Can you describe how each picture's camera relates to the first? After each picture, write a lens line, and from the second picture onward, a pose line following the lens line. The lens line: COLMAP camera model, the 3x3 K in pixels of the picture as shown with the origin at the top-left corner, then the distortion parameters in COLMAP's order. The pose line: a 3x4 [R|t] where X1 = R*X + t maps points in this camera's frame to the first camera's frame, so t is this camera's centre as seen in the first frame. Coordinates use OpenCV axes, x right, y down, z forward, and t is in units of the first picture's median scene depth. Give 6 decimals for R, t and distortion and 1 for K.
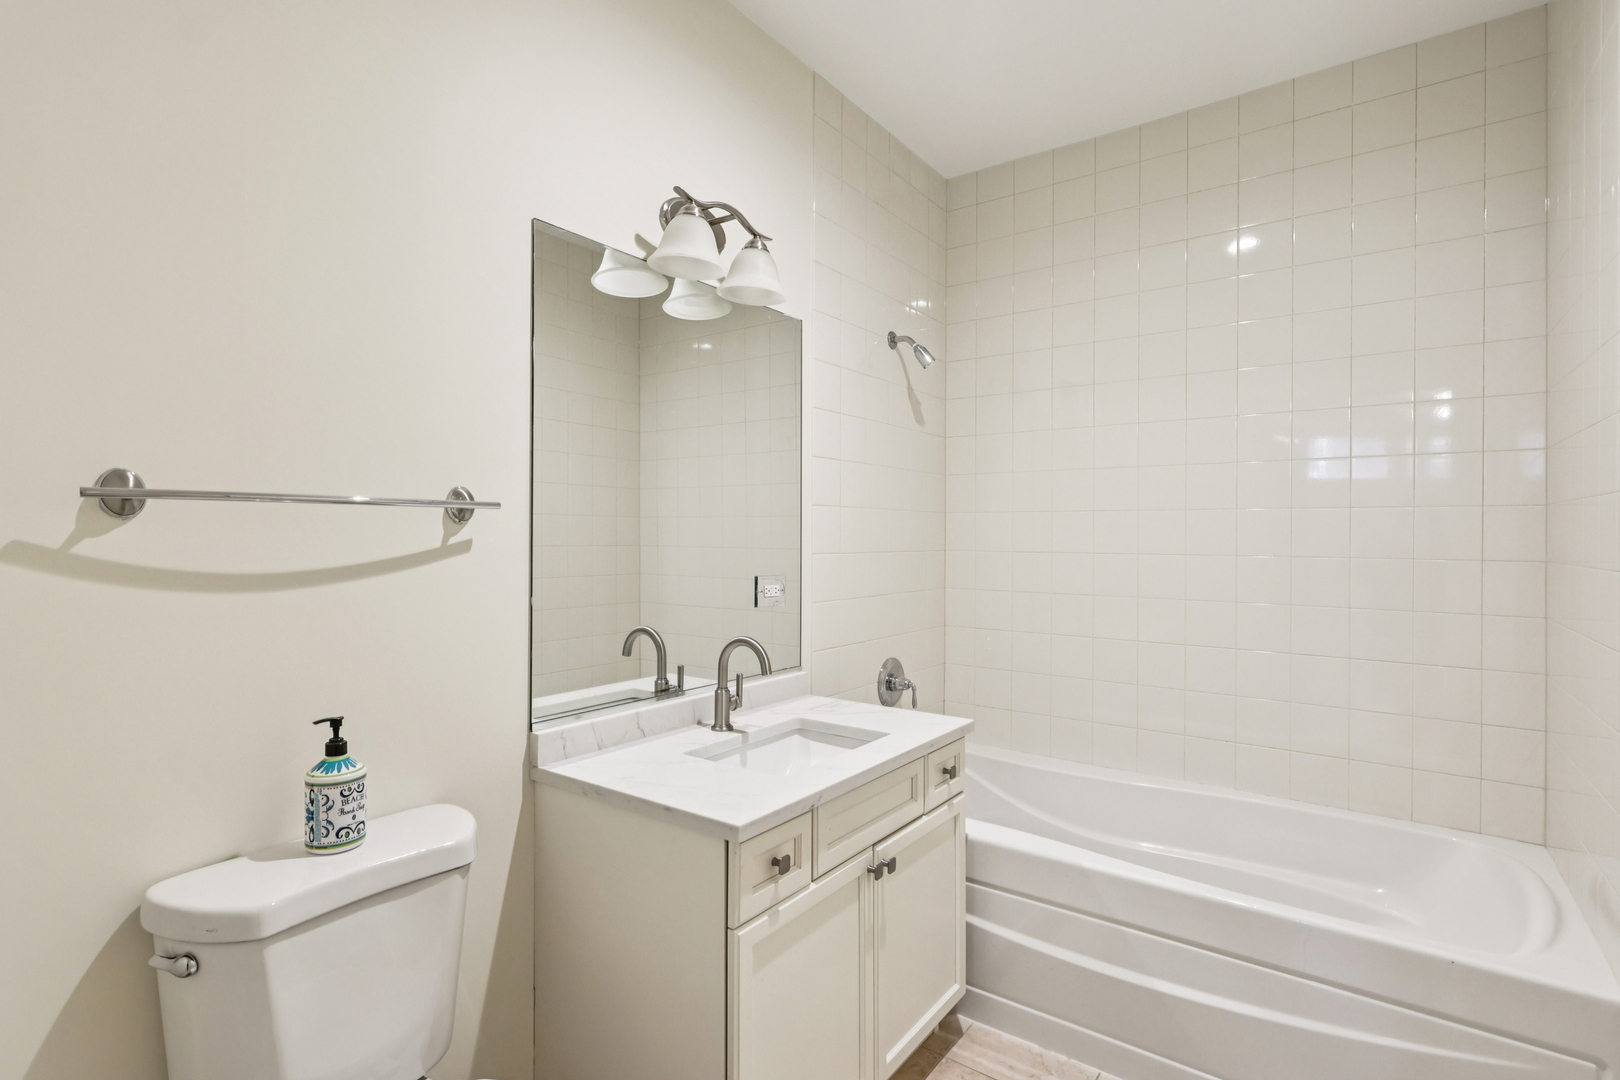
lens RADIAL K [[778.7, 0, 805.4], [0, 778.7, 531.3], [0, 0, 1]] dist [0.000495, 0.000100]
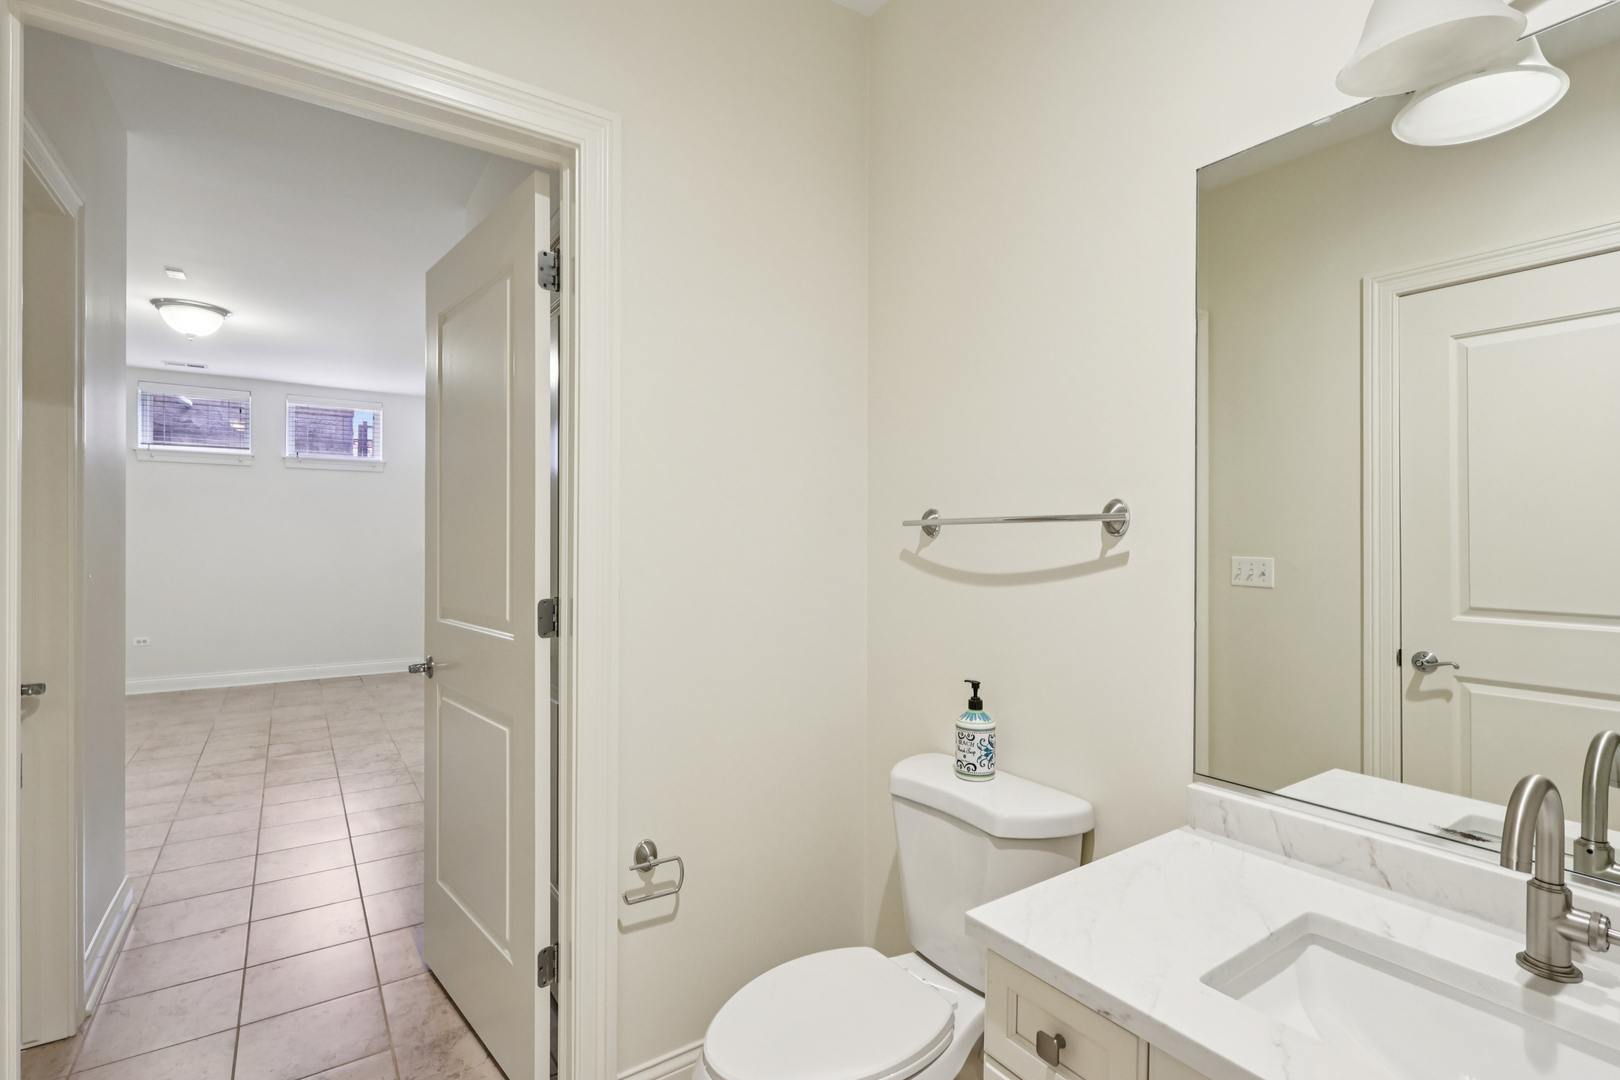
lens RADIAL K [[755.8, 0, 809.3], [0, 755.8, 543.5], [0, 0, 1]] dist [-0.002767, -0.000576]
pose [[-0.342592, -0.000132, -0.939484, 0.613946], [0.004729, 0.999987, -0.001865, -0.000514], [0.939472, -0.005082, -0.342587, 0.983055]]
